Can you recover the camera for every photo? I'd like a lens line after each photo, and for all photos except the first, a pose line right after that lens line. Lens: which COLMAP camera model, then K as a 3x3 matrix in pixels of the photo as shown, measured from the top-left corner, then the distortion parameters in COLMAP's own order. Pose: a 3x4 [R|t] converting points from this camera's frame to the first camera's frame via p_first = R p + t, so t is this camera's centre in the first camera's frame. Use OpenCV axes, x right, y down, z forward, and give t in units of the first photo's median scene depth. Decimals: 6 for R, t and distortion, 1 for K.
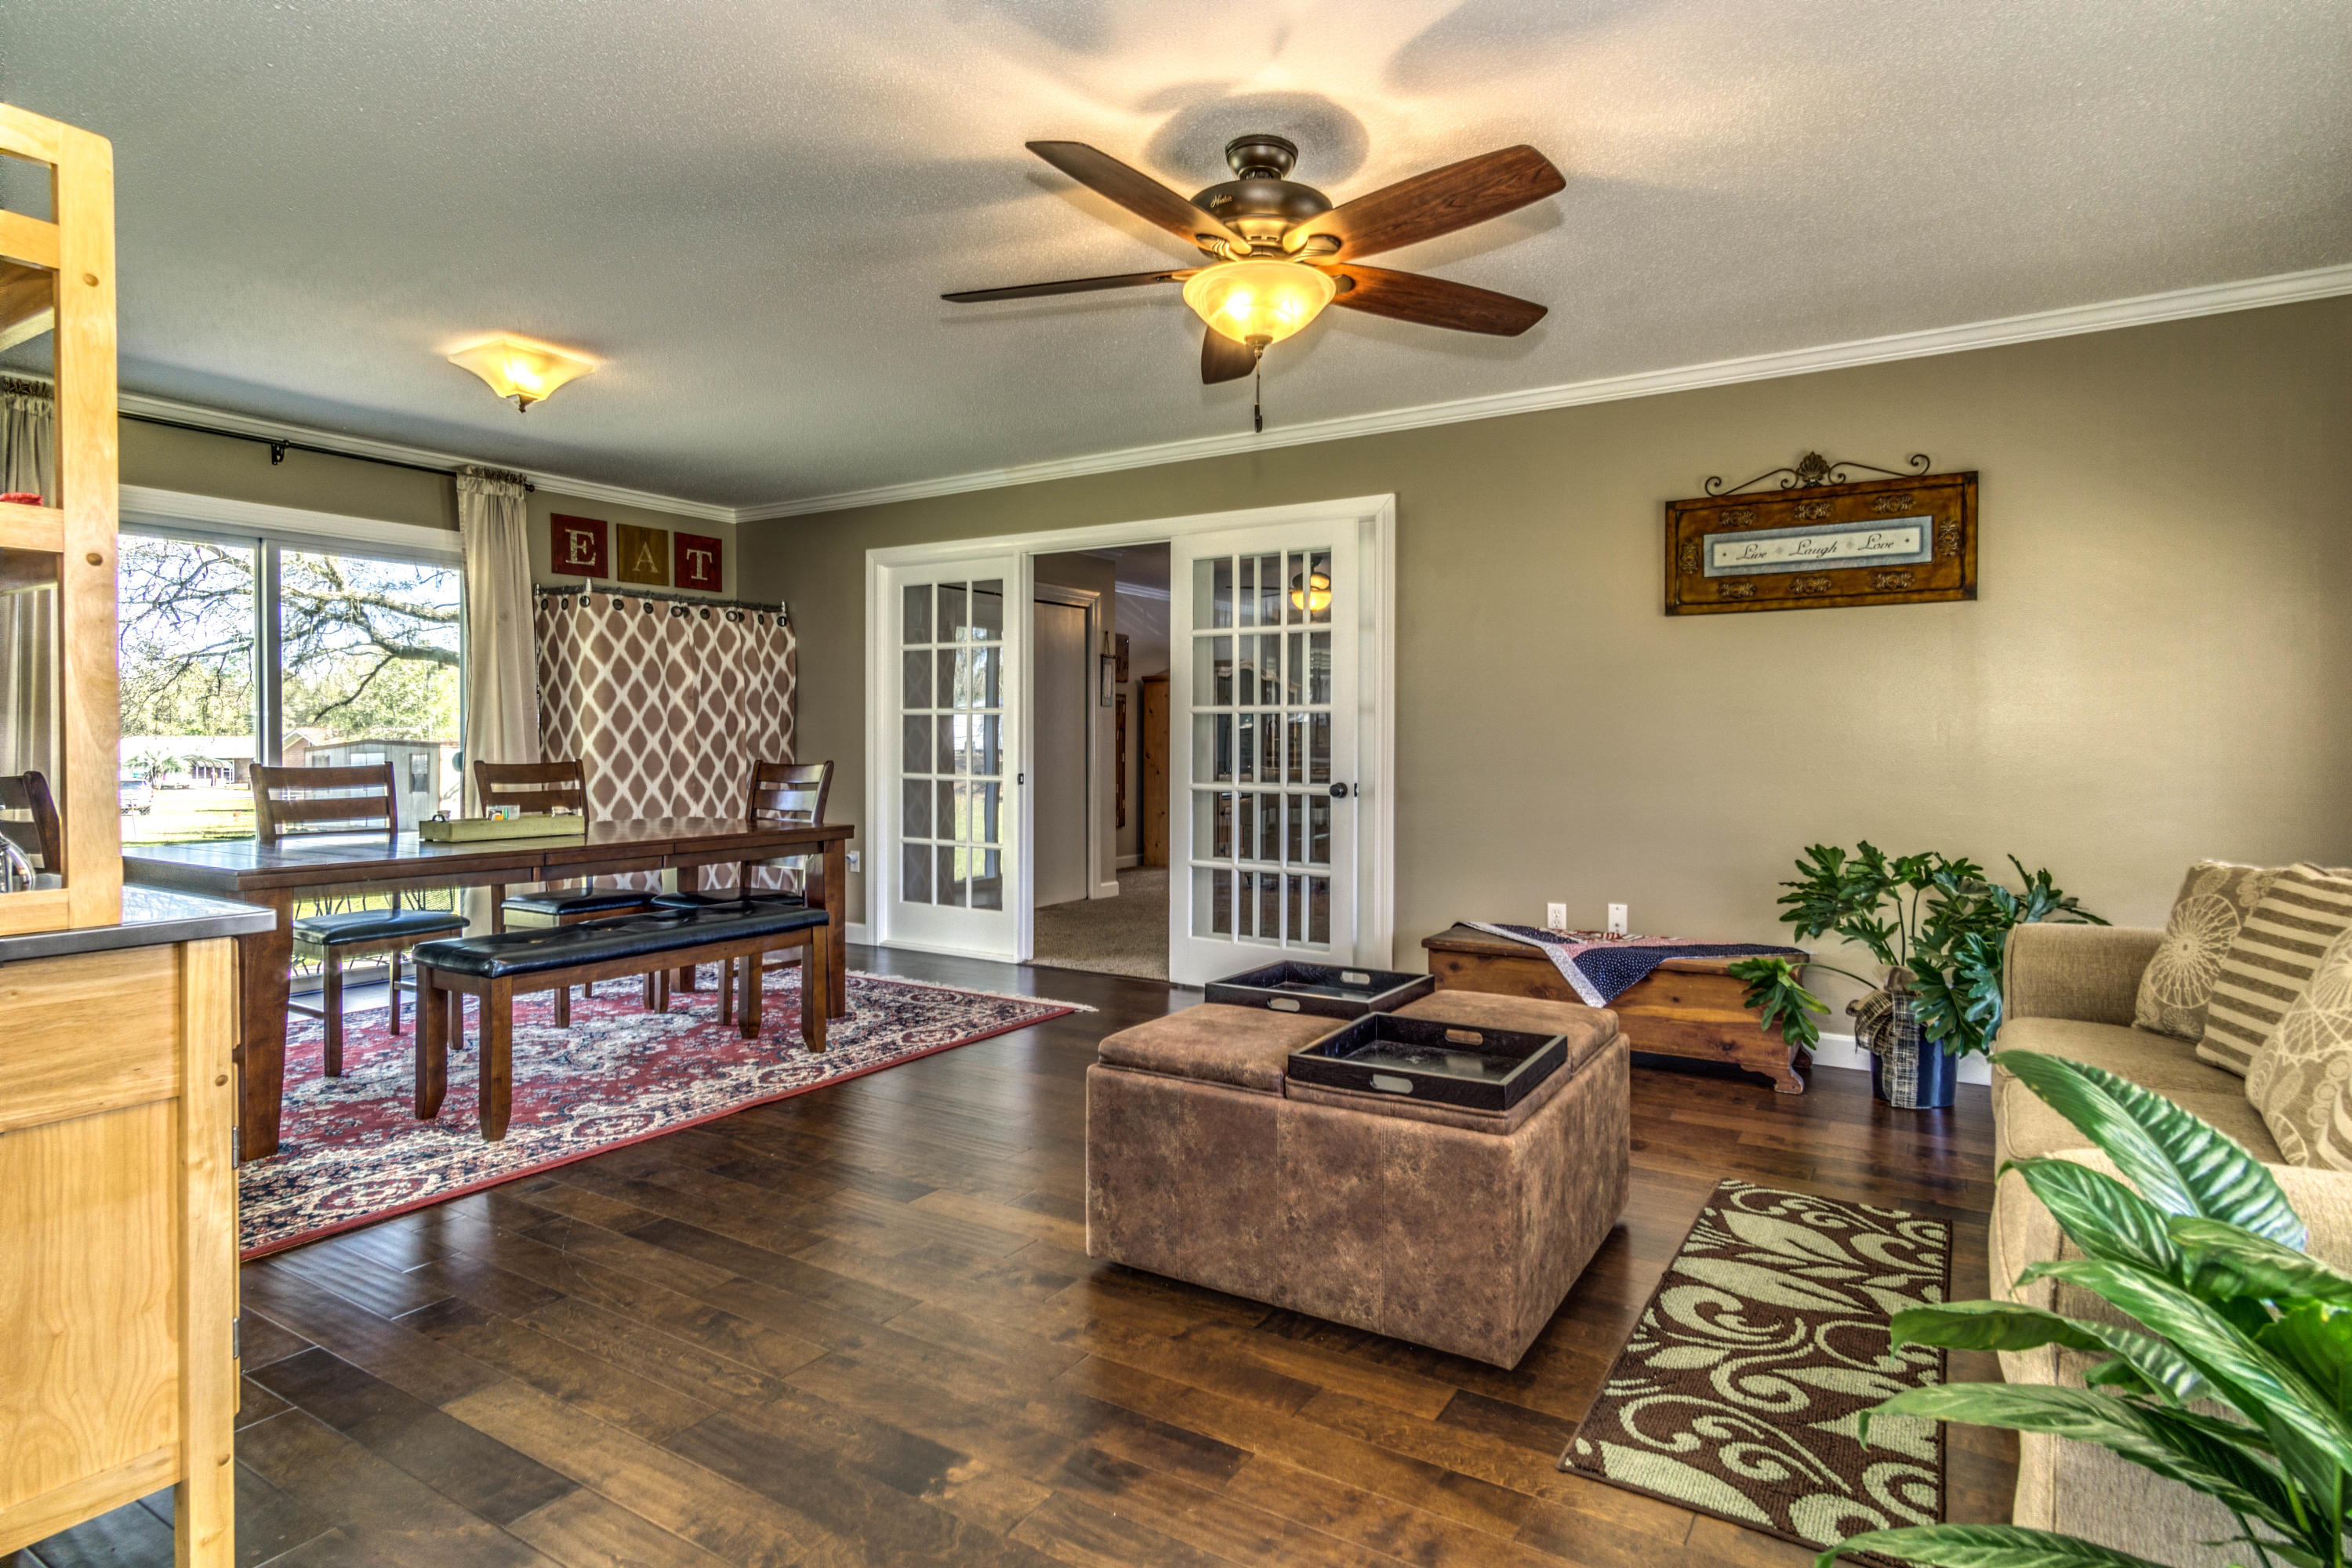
lens RADIAL K [[1243.5, 0, 1162.5], [0, 1243.5, 744.0], [0, 0, 1]] dist [0.001843, 0.000653]
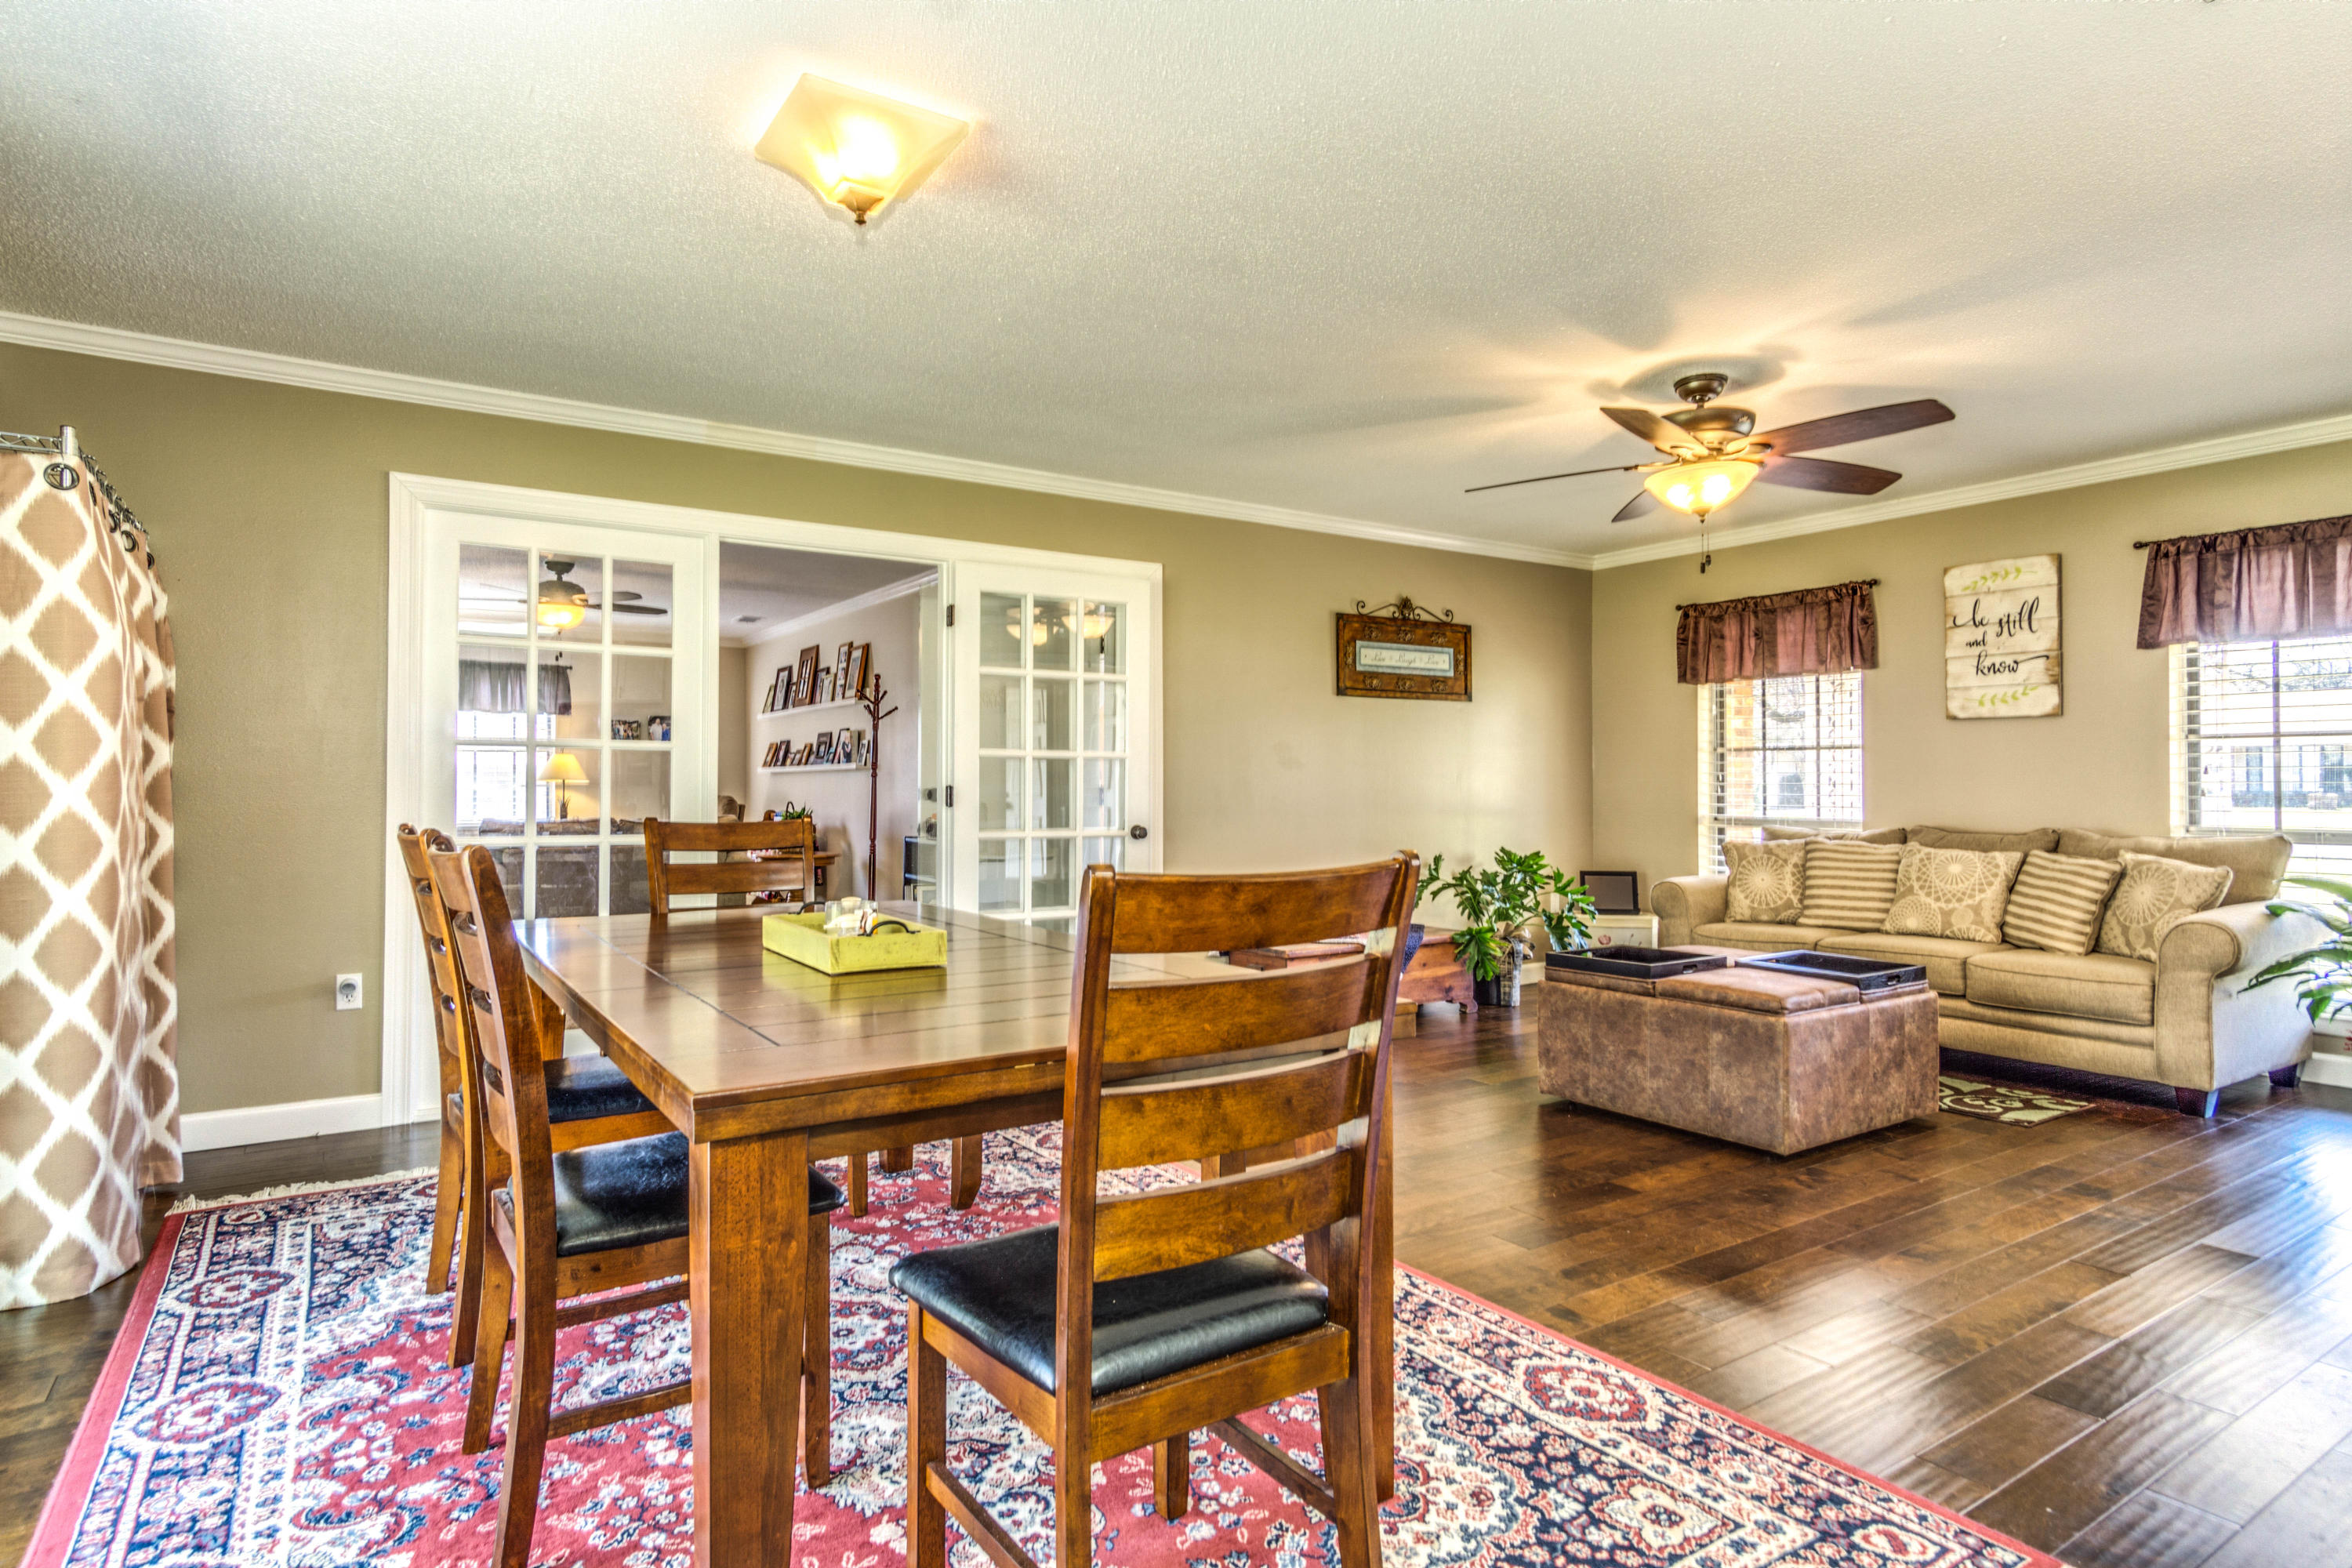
lens RADIAL K [[1257.9, 0, 1144.8], [0, 1257.9, 773.3], [0, 0, 1]] dist [0.001639, 0.001135]
pose [[0.420566, 0.009599, 0.907211, -0.759694], [0.003748, 0.999917, -0.012318, -0.000462], [-0.907254, 0.008581, 0.420495, 0.487374]]
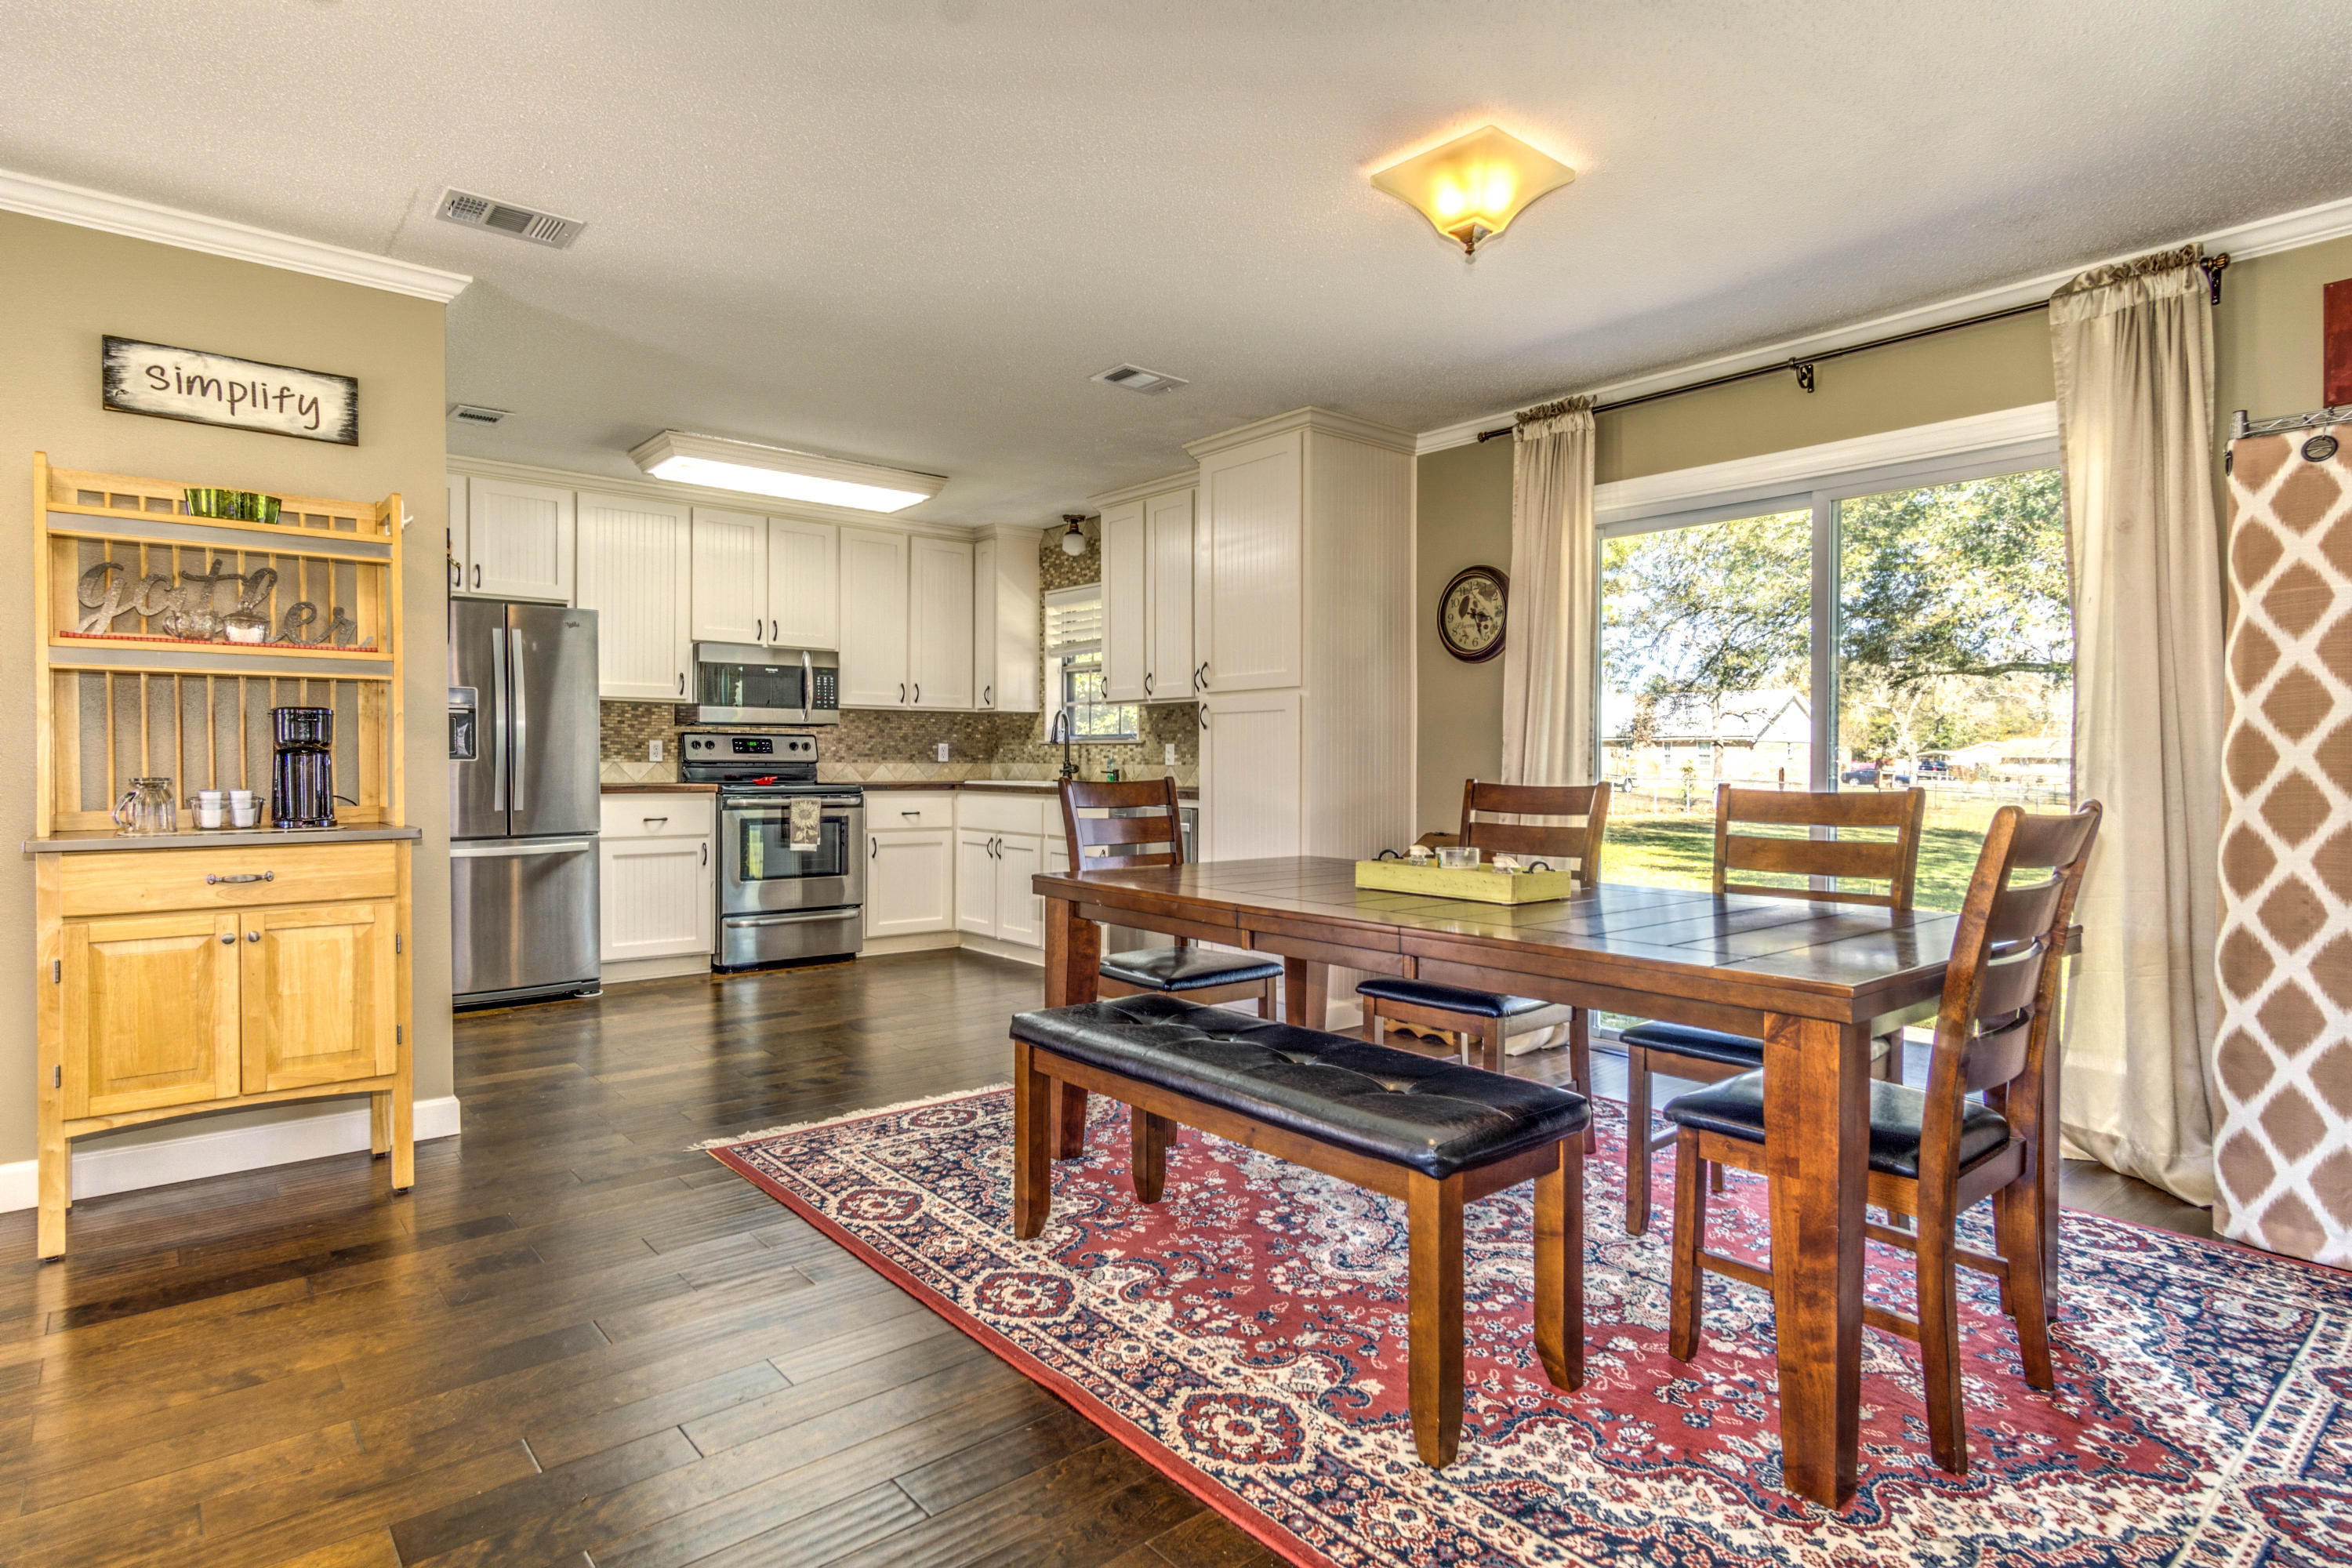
lens RADIAL K [[1240.4, 0, 1153.3], [0, 1240.4, 772.5], [0, 0, 1]] dist [-0.004276, 0.001874]
pose [[-0.309404, 0.010175, -0.950876, 0.127432], [-0.003908, 0.999921, 0.011971, 0.000703], [0.950923, 0.007420, -0.309340, 0.803558]]
